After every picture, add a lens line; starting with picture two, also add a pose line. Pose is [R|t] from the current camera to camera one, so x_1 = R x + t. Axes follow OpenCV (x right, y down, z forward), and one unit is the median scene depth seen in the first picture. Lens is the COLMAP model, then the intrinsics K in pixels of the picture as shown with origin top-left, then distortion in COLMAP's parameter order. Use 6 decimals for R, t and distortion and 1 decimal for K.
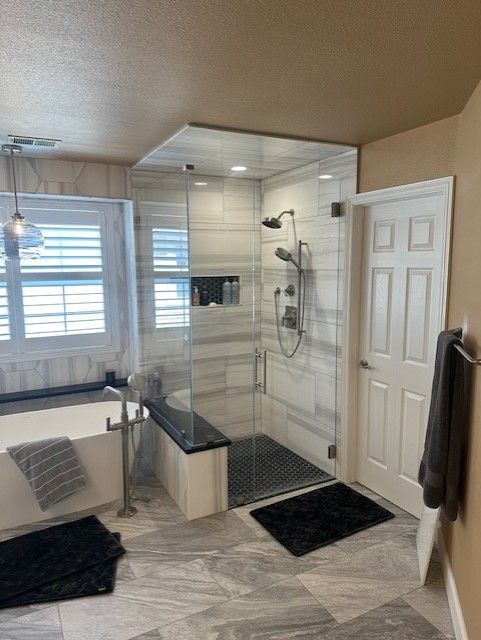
lens RADIAL K [[448.5, 0, 242.3], [0, 448.5, 321.9], [0, 0, 1]] dist [0.046080, -0.057560]
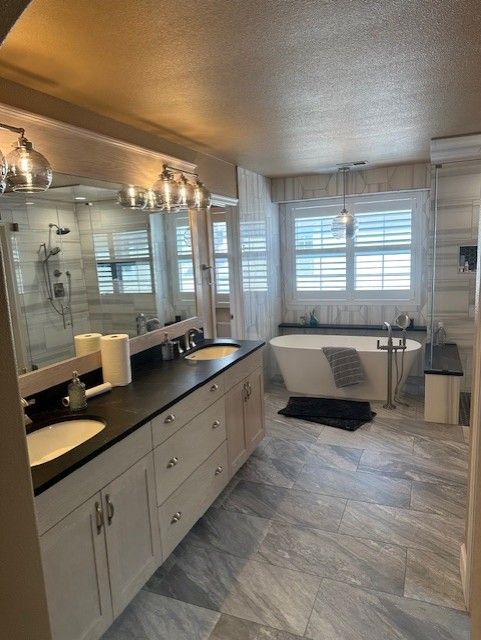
lens RADIAL K [[448.5, 0, 242.3], [0, 448.5, 321.9], [0, 0, 1]] dist [0.046080, -0.057560]
pose [[0.641283, 0.103075, -0.760350, 0.492651], [-0.057770, 0.994609, 0.086108, 0.038917], [0.765126, -0.011294, 0.643781, -0.298385]]
